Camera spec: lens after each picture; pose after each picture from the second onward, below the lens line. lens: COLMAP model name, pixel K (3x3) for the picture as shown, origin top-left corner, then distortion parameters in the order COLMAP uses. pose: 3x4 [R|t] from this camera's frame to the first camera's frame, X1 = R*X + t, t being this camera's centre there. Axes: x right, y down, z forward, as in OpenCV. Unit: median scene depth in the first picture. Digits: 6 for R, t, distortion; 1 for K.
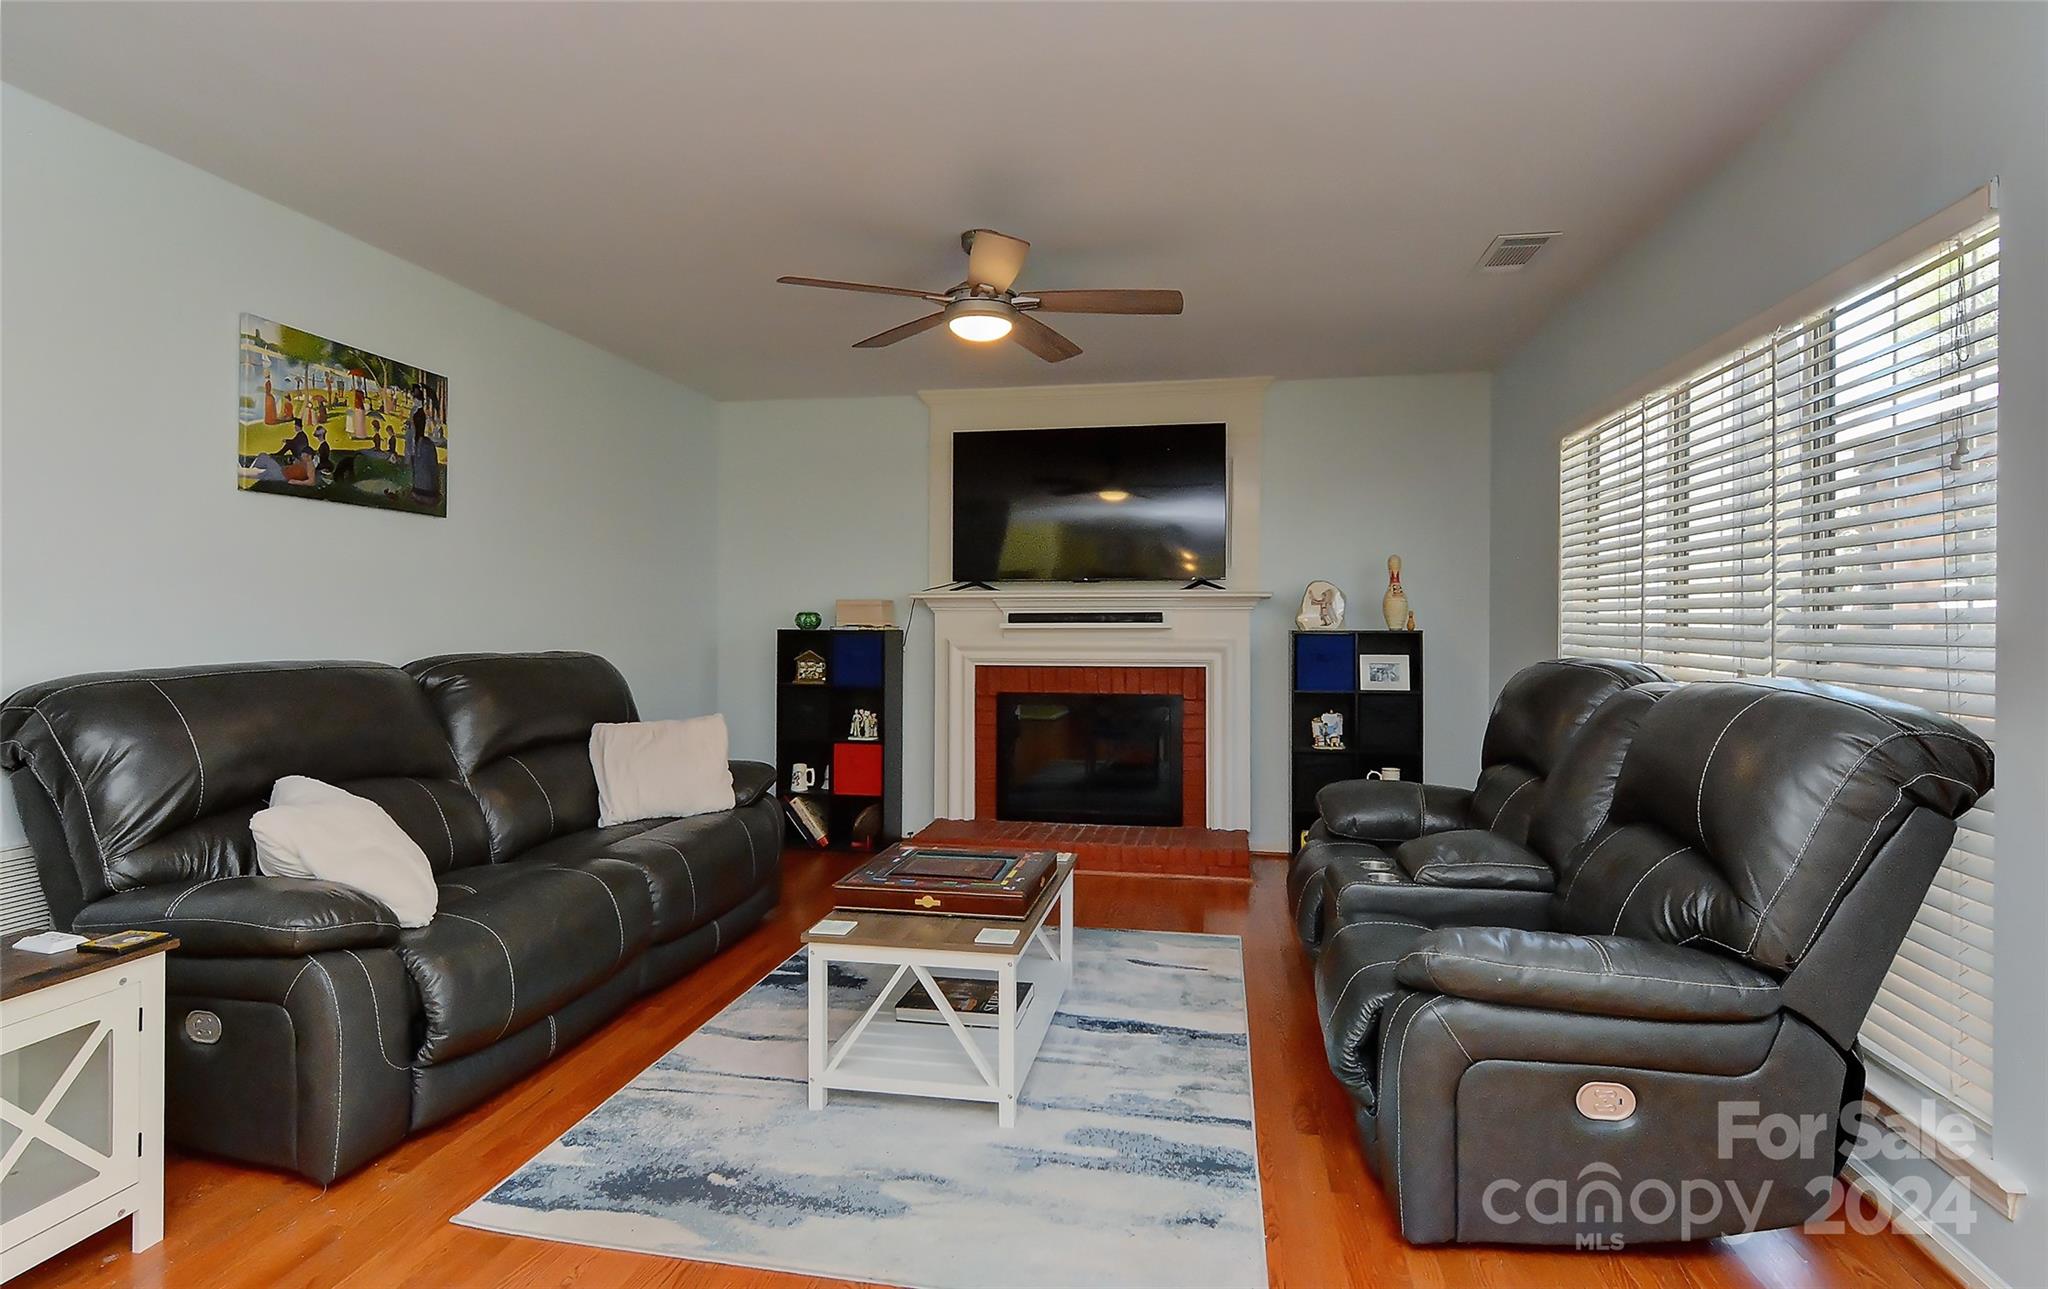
lens RADIAL K [[970.9, 0, 1052.3], [0, 970.9, 616.0], [0, 0, 1]] dist [-0.002498, -0.000844]
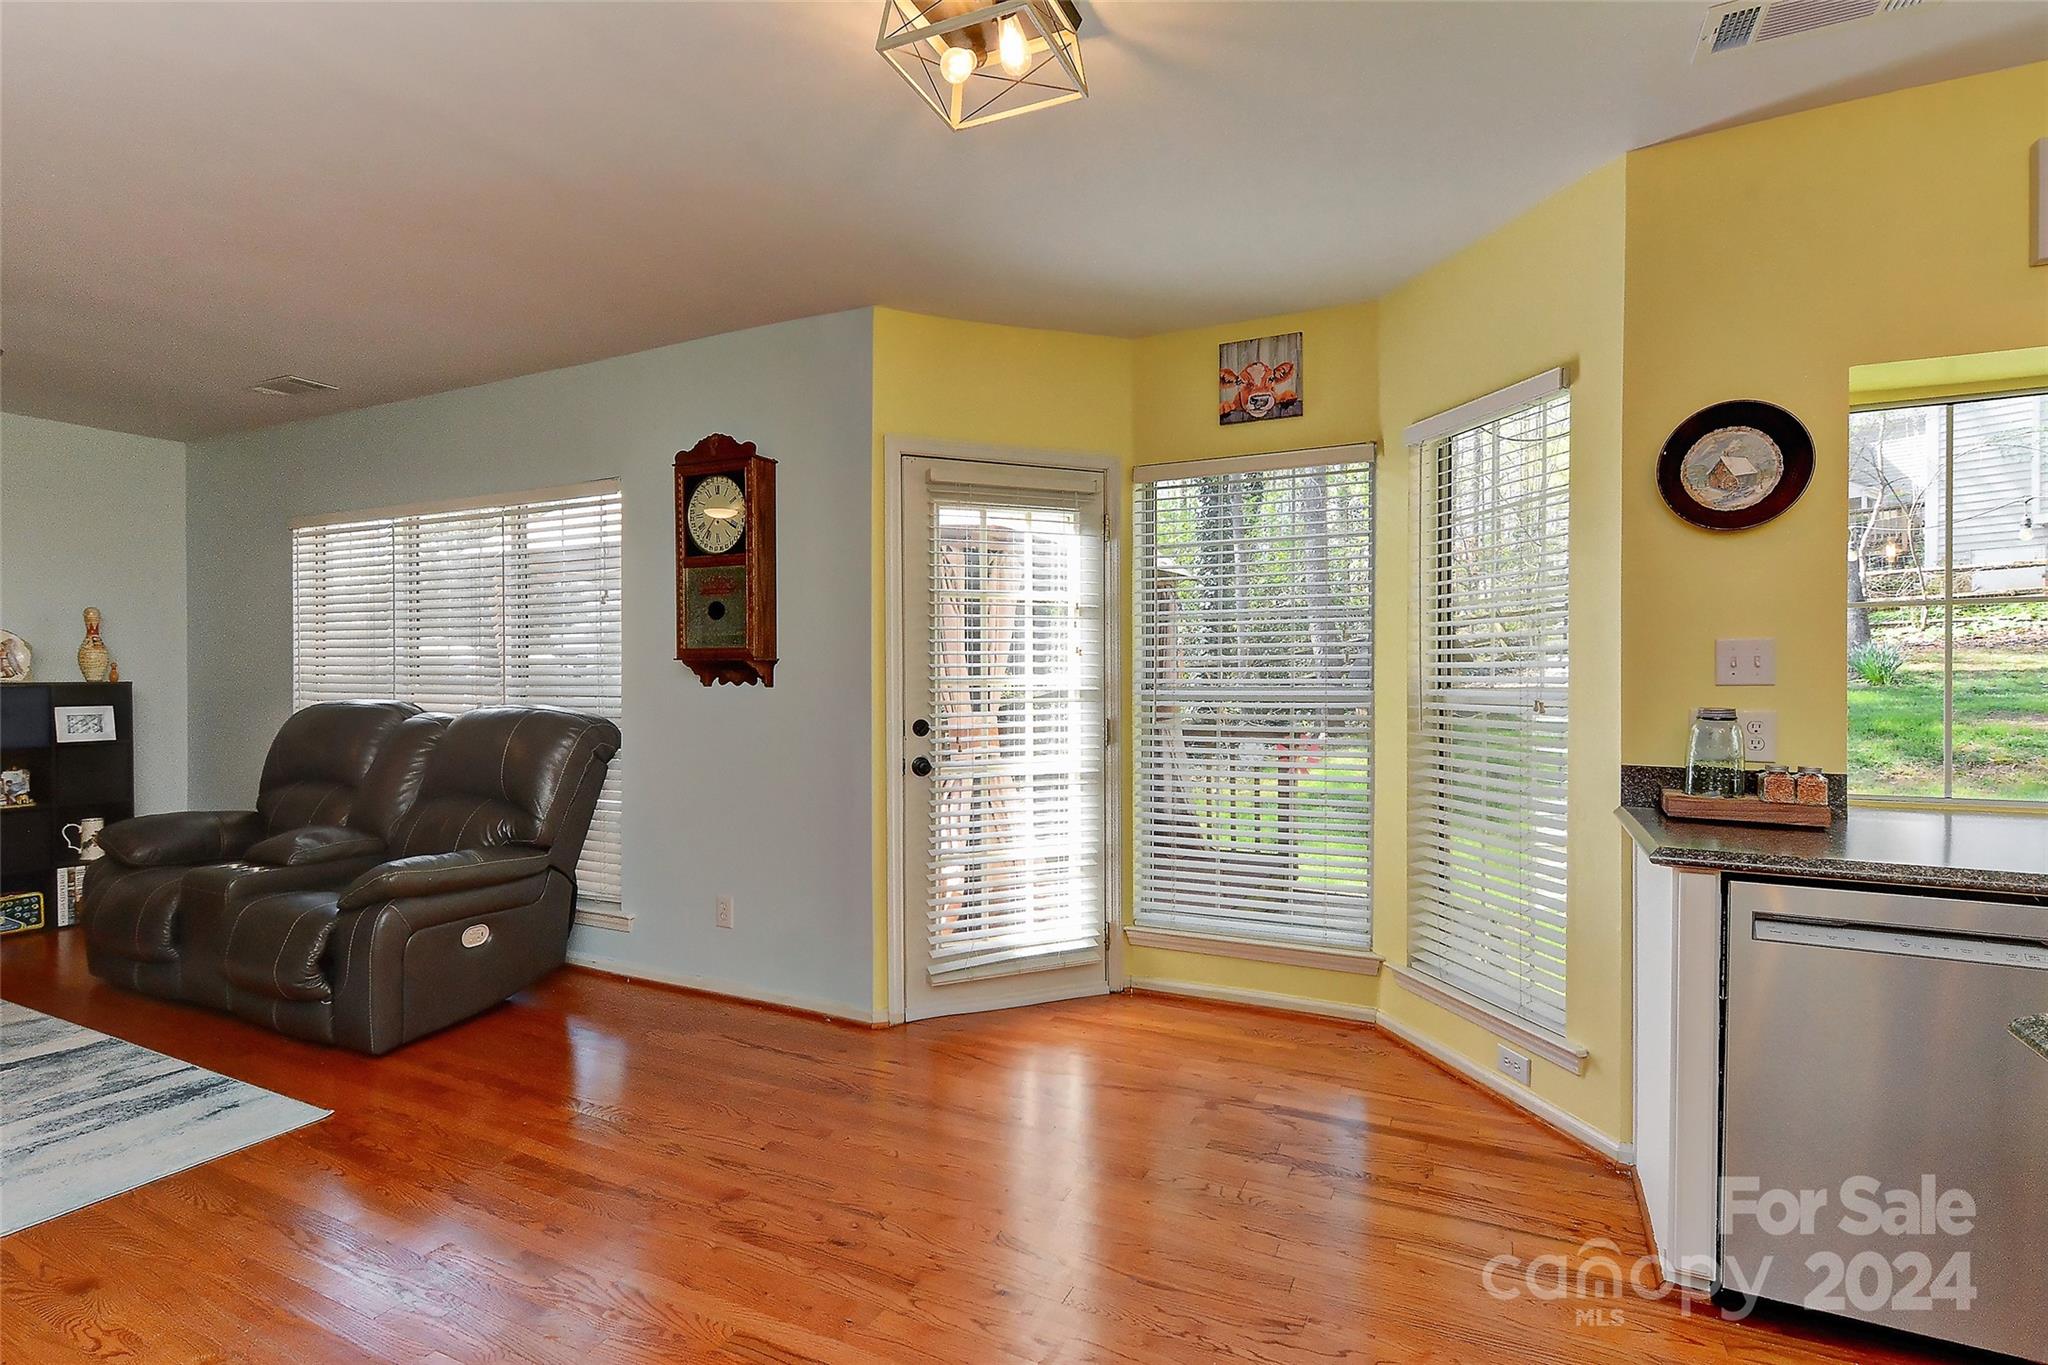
lens RADIAL K [[955.9, 0, 1020.0], [0, 955.9, 689.1], [0, 0, 1]] dist [0.027818, 0.000527]
pose [[0.256636, -0.019066, 0.966320, -0.646210], [-0.007848, 0.999731, 0.021810, -0.012357], [-0.966476, -0.013181, 0.256417, -0.326941]]
